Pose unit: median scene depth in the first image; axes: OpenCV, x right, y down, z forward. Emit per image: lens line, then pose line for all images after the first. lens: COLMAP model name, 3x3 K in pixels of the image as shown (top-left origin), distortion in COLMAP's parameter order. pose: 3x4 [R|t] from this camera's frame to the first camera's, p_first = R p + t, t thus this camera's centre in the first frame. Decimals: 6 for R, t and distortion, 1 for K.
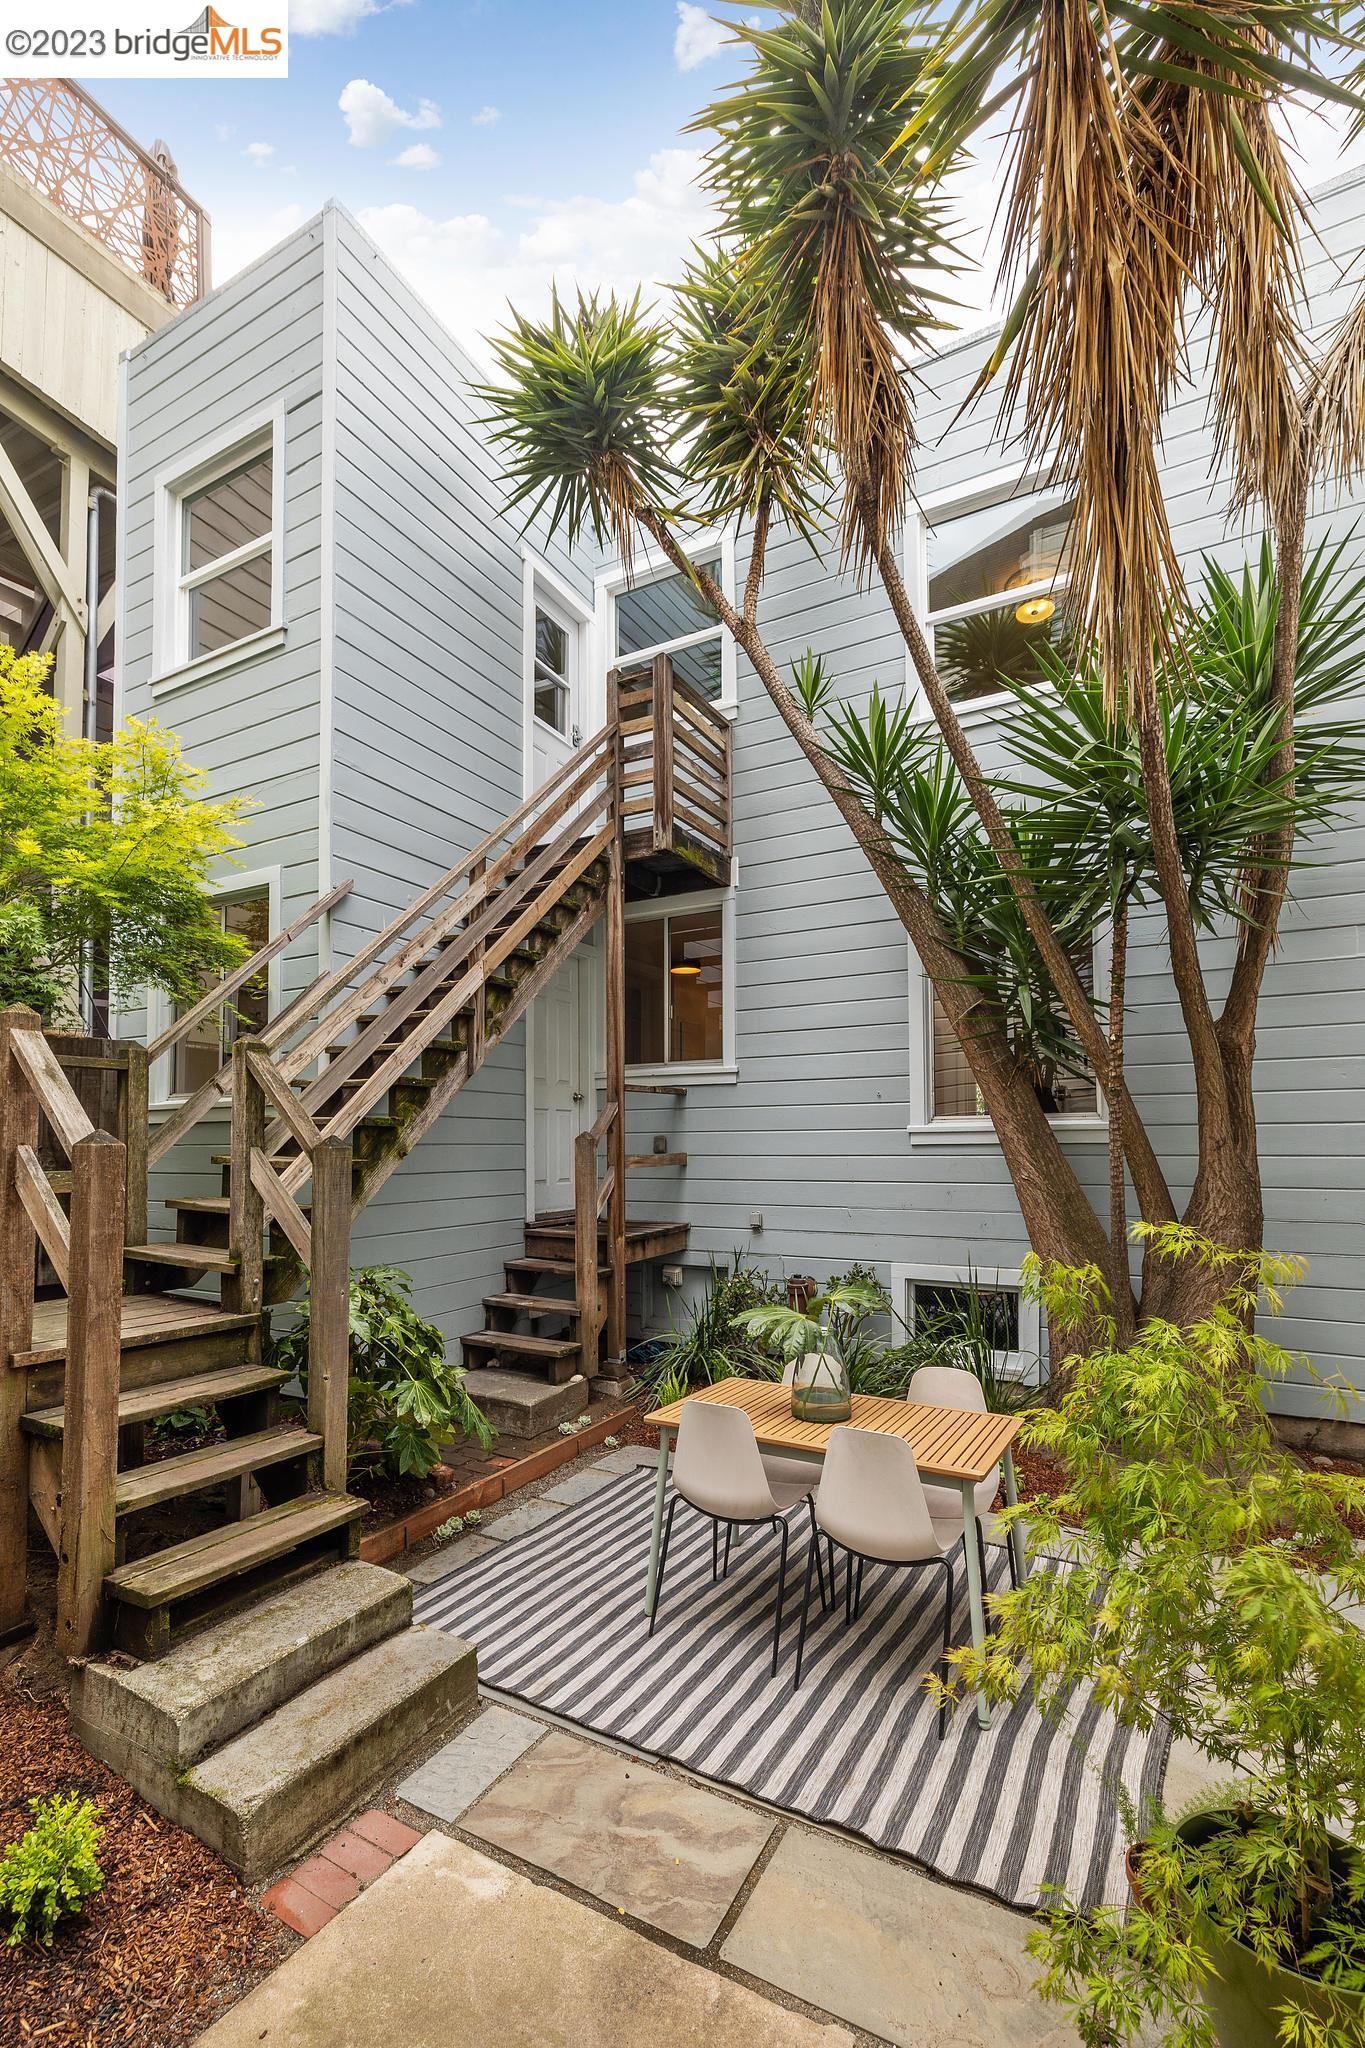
lens RADIAL K [[891.9, 0, 675.8], [0, 891.9, 1115.4], [0, 0, 1]] dist [0.001243, -0.000155]
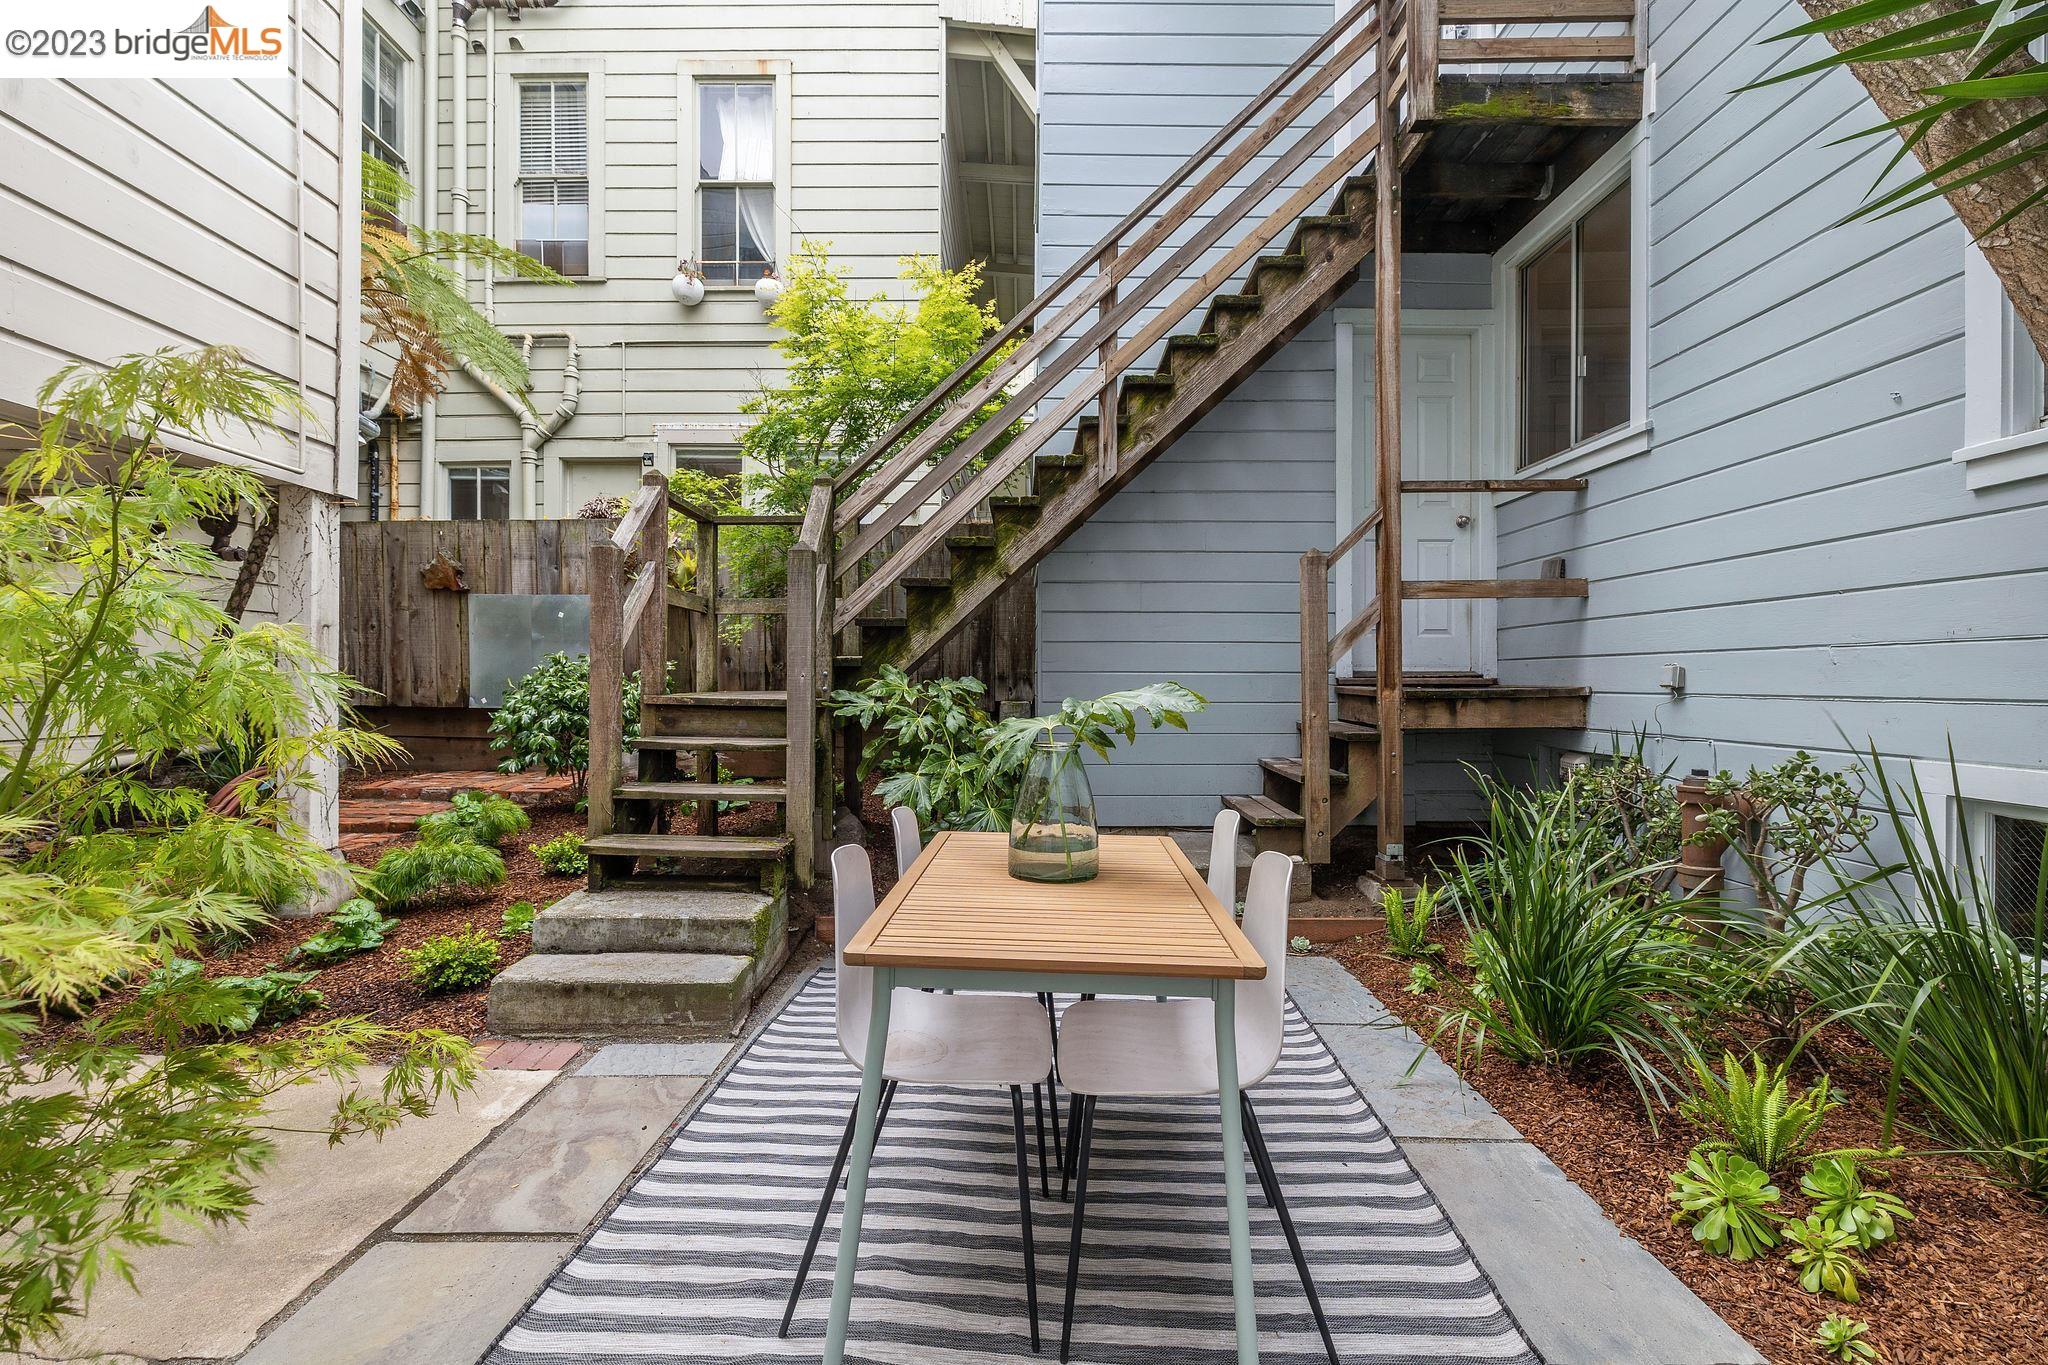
lens RADIAL K [[861.7, 0, 1018.4], [0, 861.7, 673.8], [0, 0, 1]] dist [-0.000768, -0.000035]
pose [[0.483271, 0.001477, -0.875470, 0.665486], [0.026267, 0.999524, 0.016186, 0.168244], [0.875077, -0.030818, 0.483002, 0.637157]]
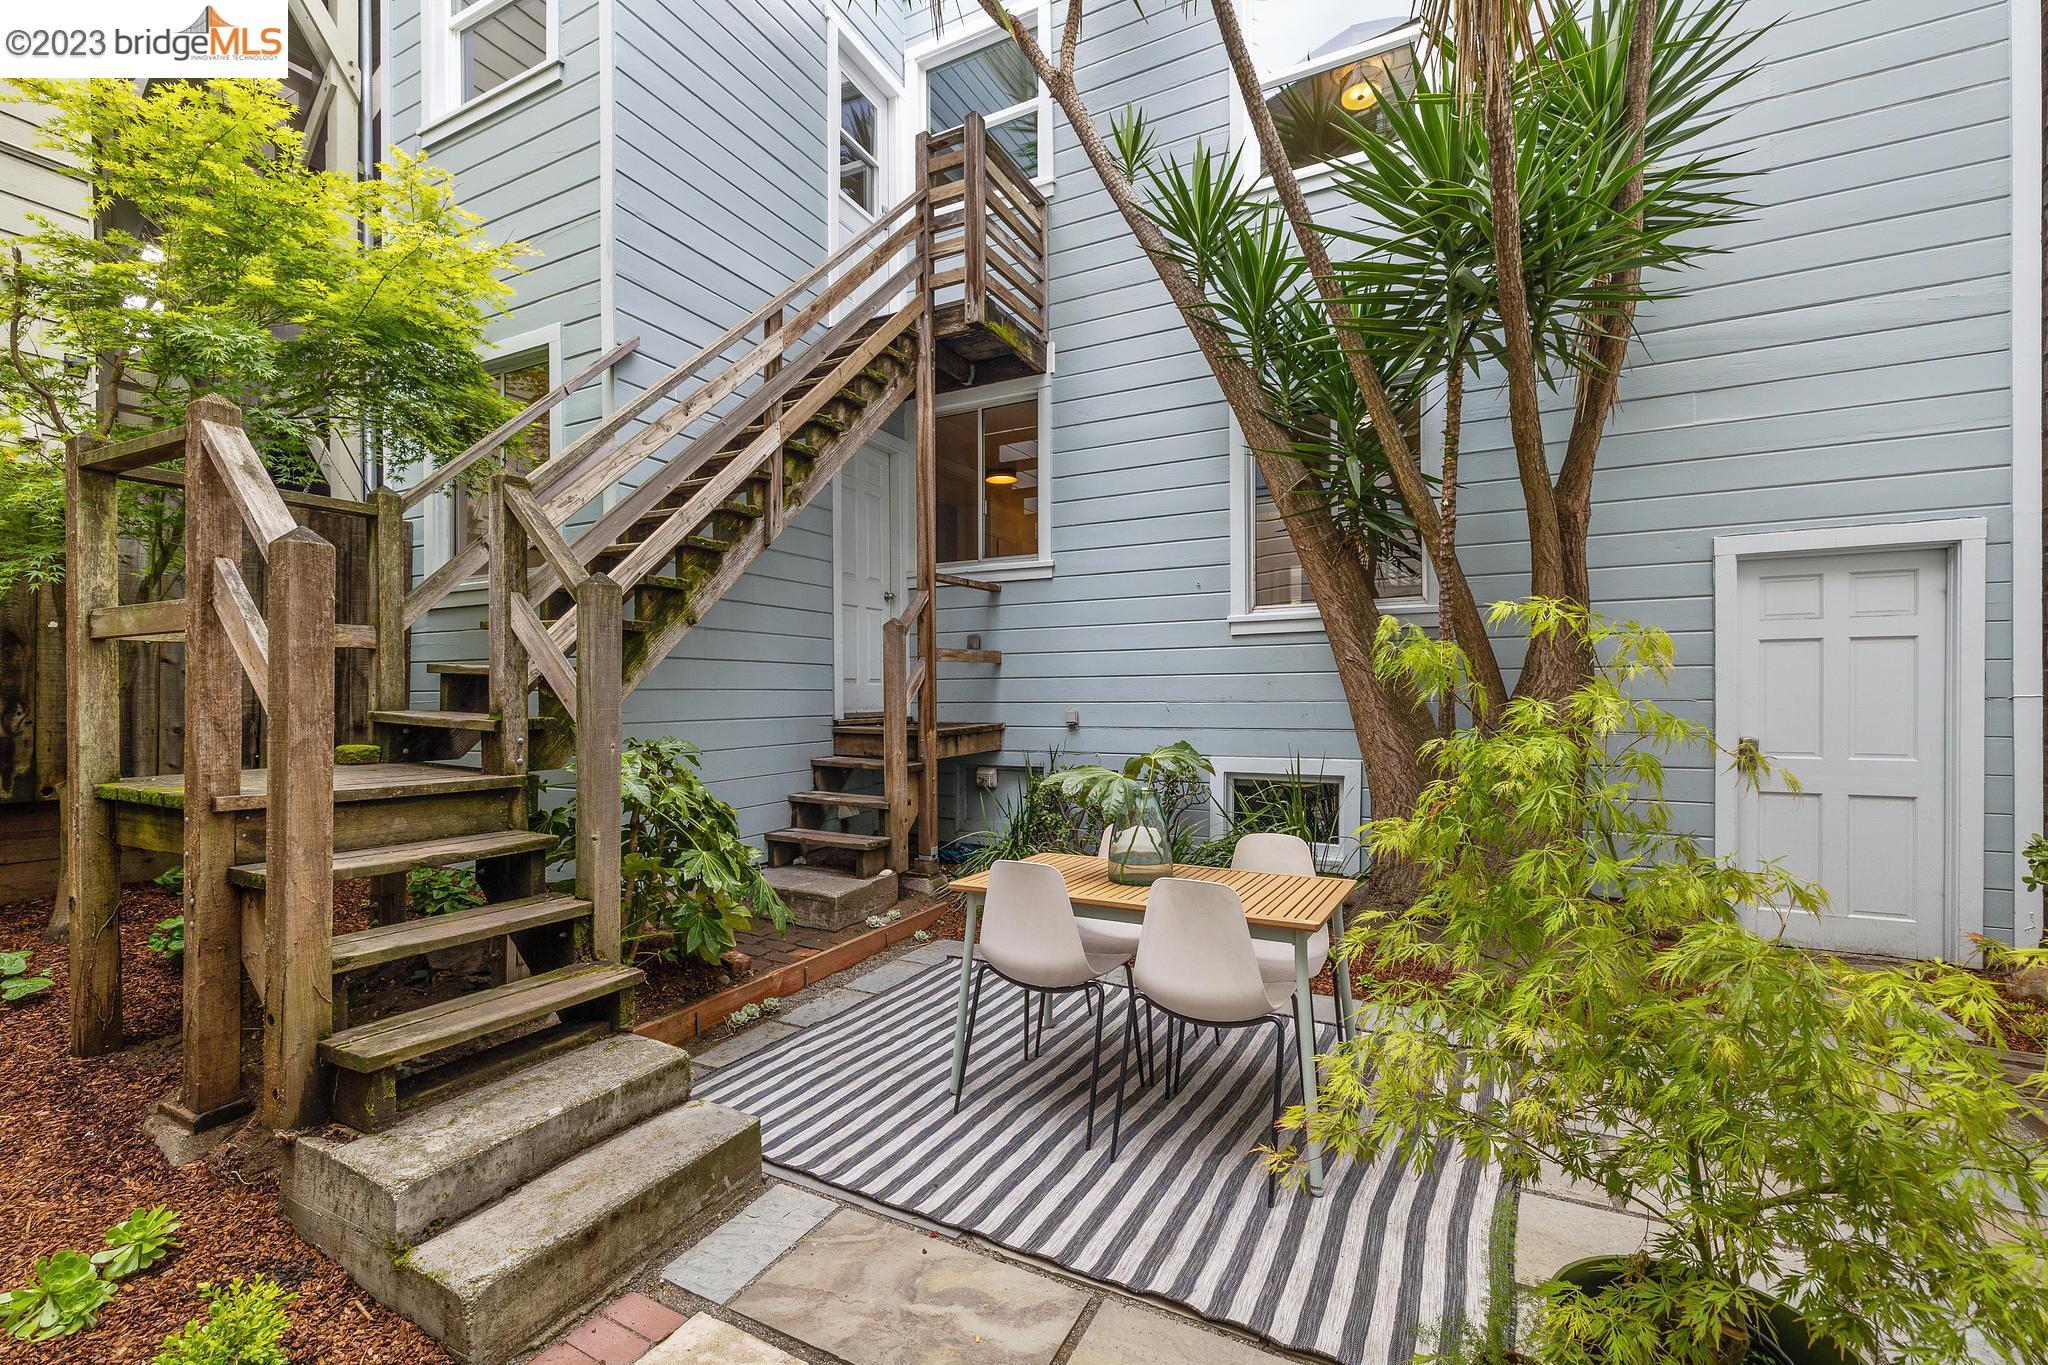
lens RADIAL K [[864.5, 0, 1024.2], [0, 864.5, 695.4], [0, 0, 1]] dist [-0.000269, 0.000285]
pose [[0.999466, -0.000753, 0.032674, 0.012154], [-0.000435, 0.999340, 0.036328, 0.104428], [-0.032680, -0.036323, 0.998806, 0.104288]]
